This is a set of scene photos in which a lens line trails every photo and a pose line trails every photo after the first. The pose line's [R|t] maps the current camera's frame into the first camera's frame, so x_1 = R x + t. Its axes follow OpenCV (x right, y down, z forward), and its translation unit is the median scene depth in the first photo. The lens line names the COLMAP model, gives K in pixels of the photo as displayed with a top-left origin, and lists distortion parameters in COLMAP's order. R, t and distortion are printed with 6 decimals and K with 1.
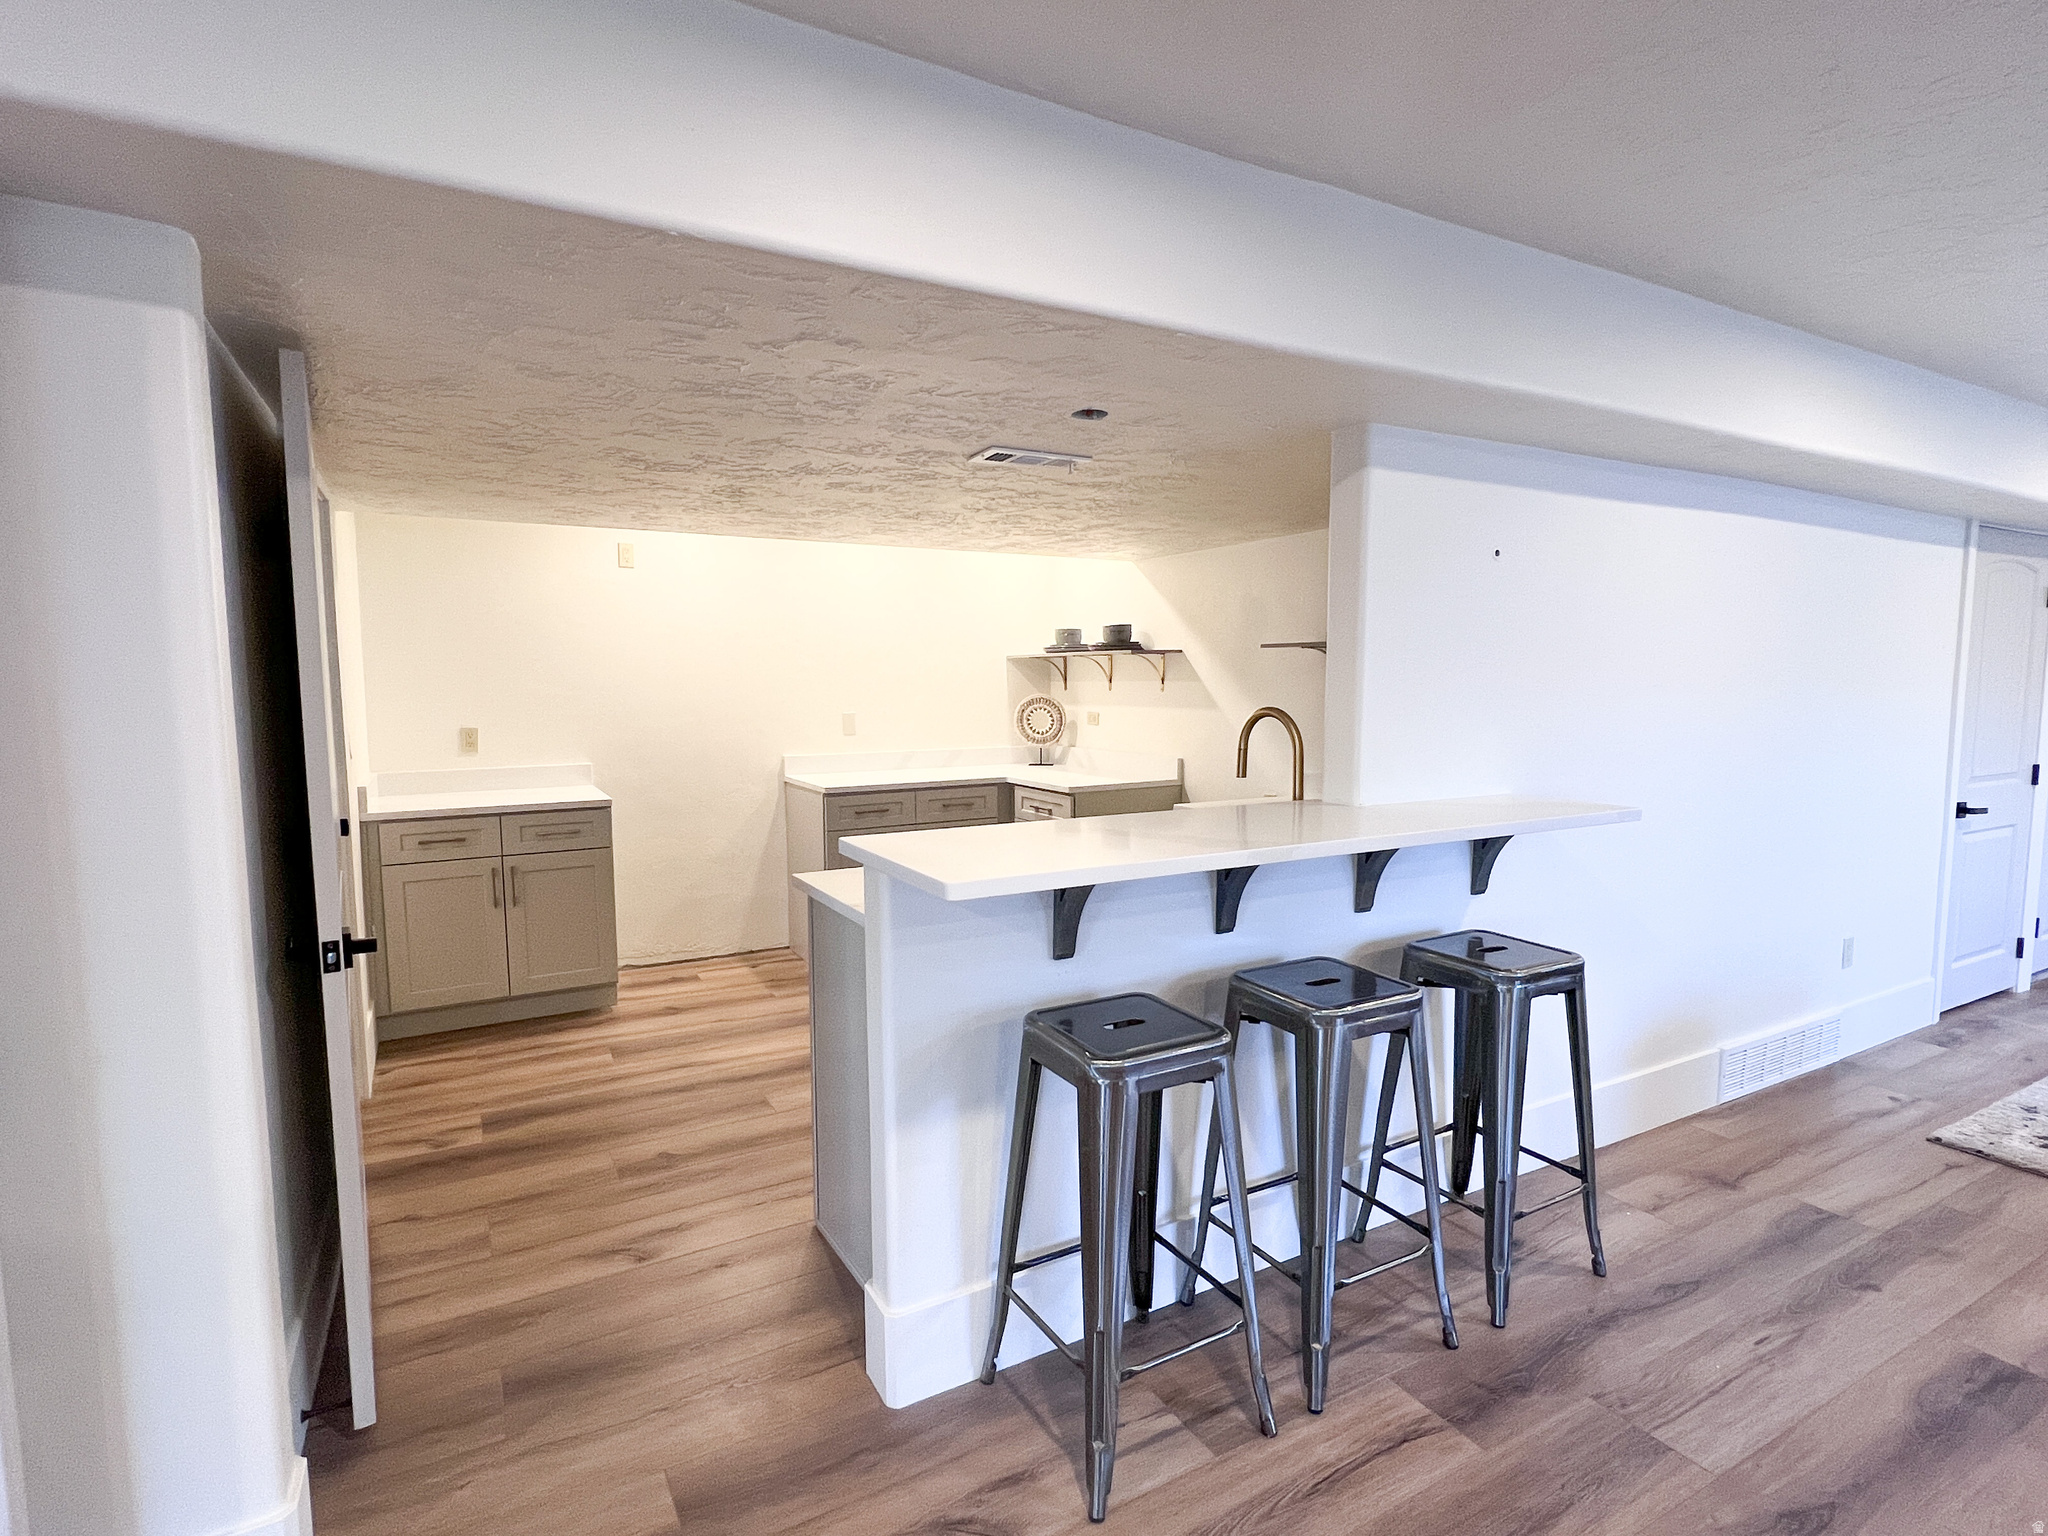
lens RADIAL K [[1035.8, 0, 1024.7], [0, 1035.8, 769.3], [0, 0, 1]] dist [-0.001188, 0.000725]
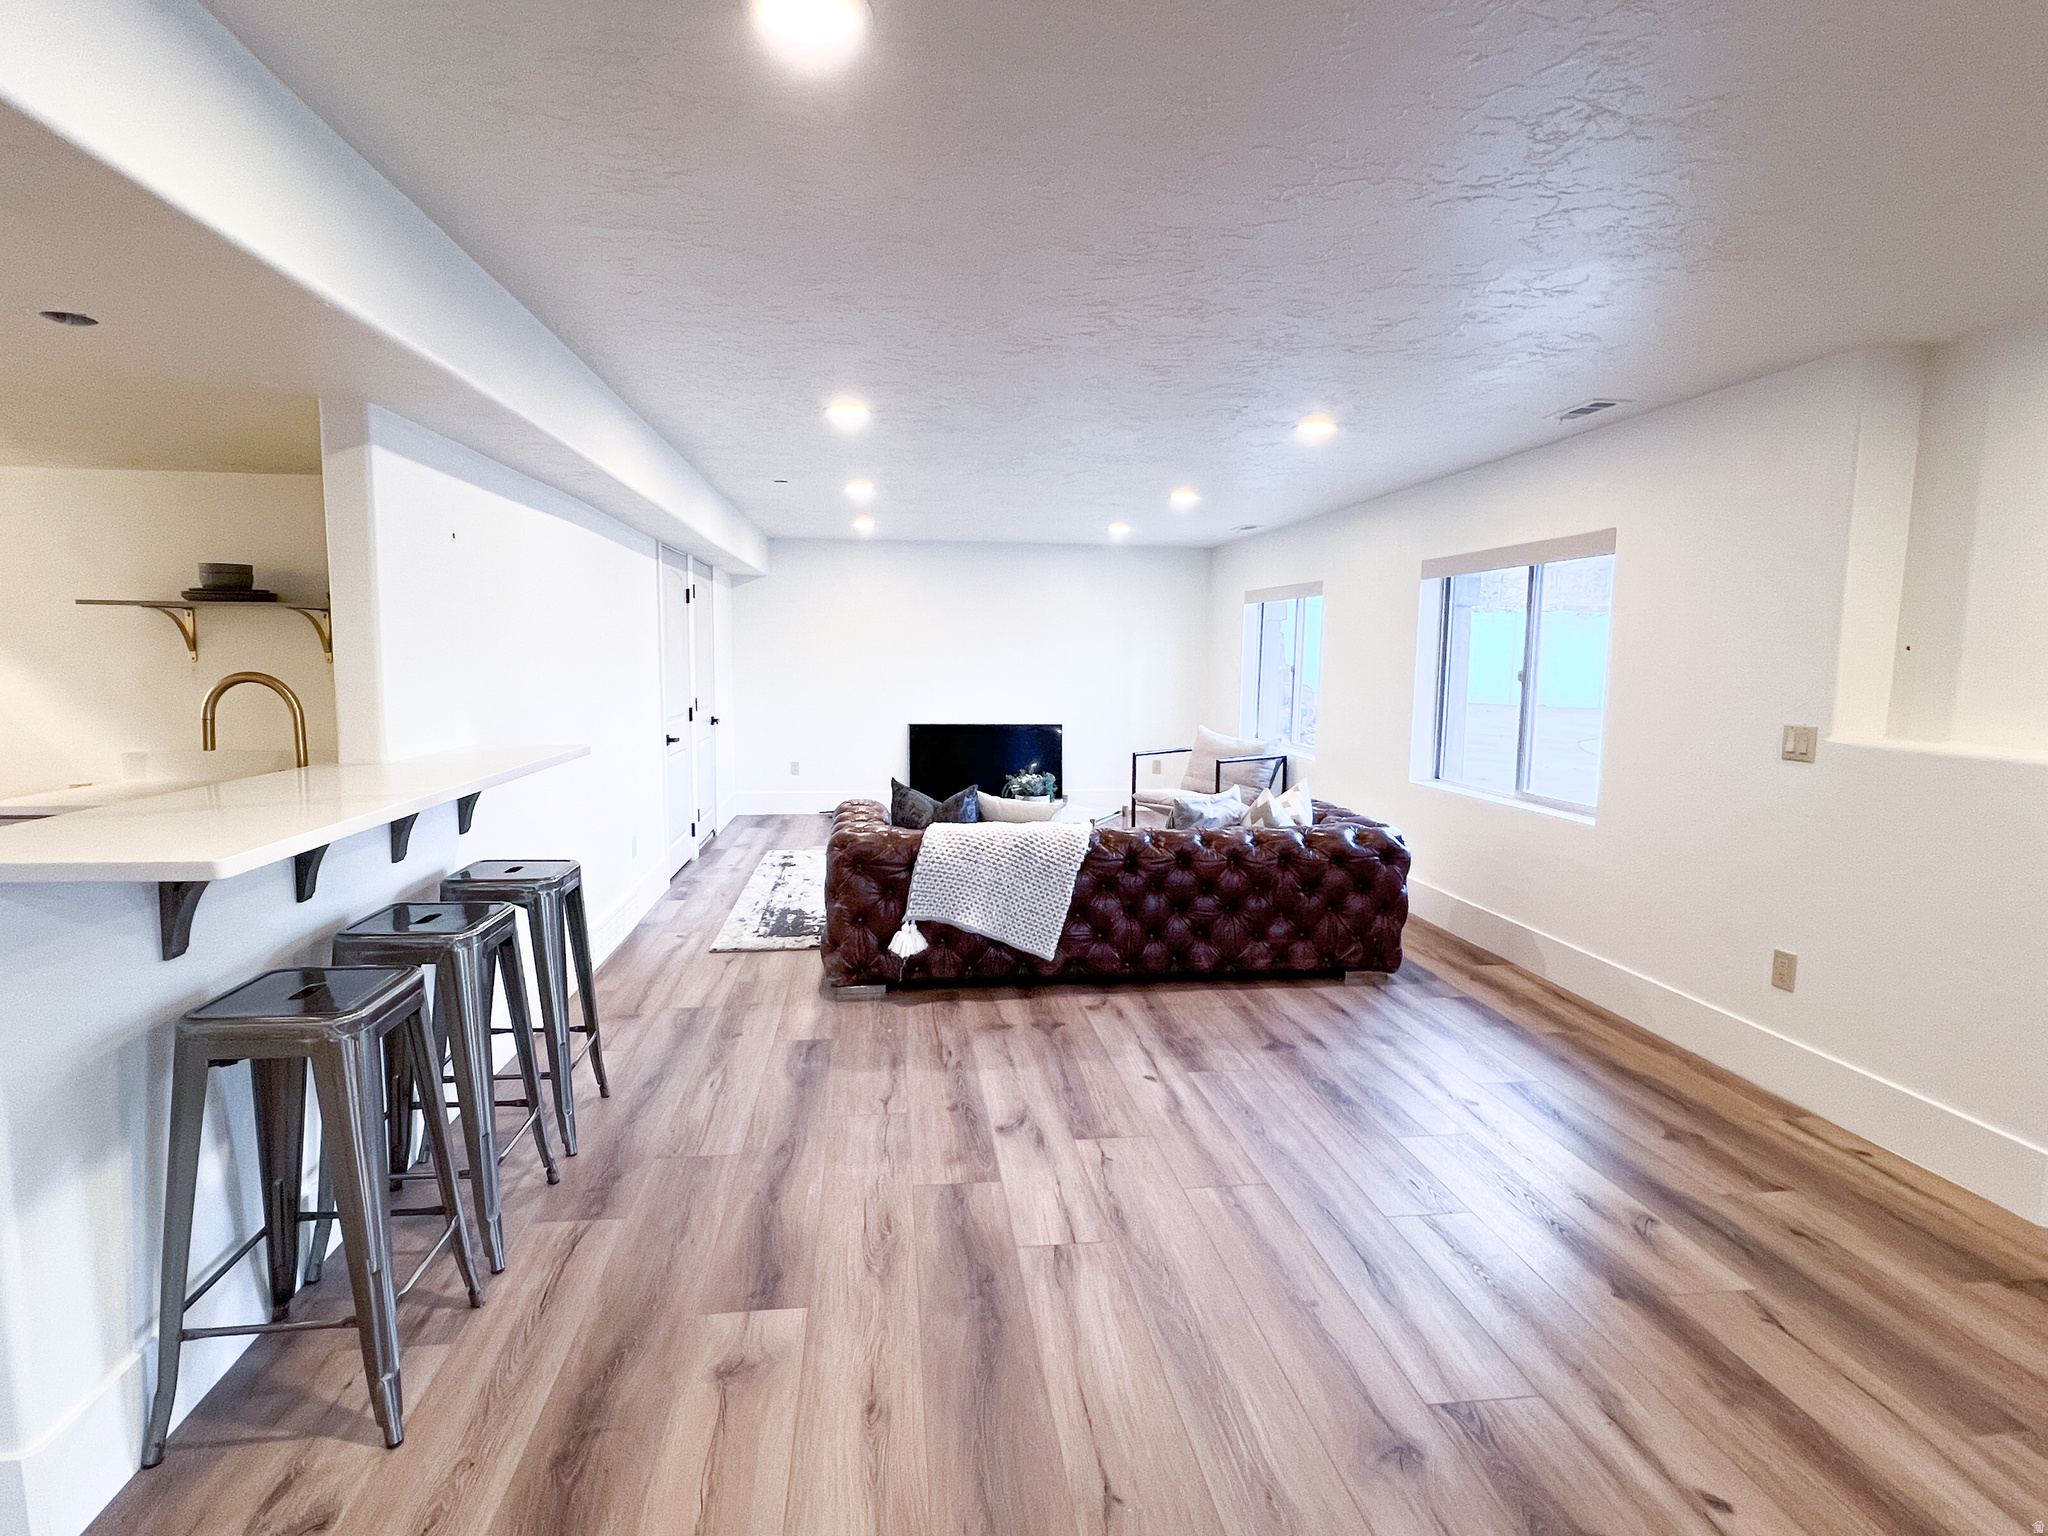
lens RADIAL K [[1035.8, 0, 1027.7], [0, 1035.8, 781.3], [0, 0, 1]] dist [-0.001188, 0.000725]
pose [[0.357626, -0.108999, 0.927482, -0.449953], [0.071864, 0.993432, 0.089040, 0.006107], [-0.931096, 0.034809, 0.363111, -0.001686]]
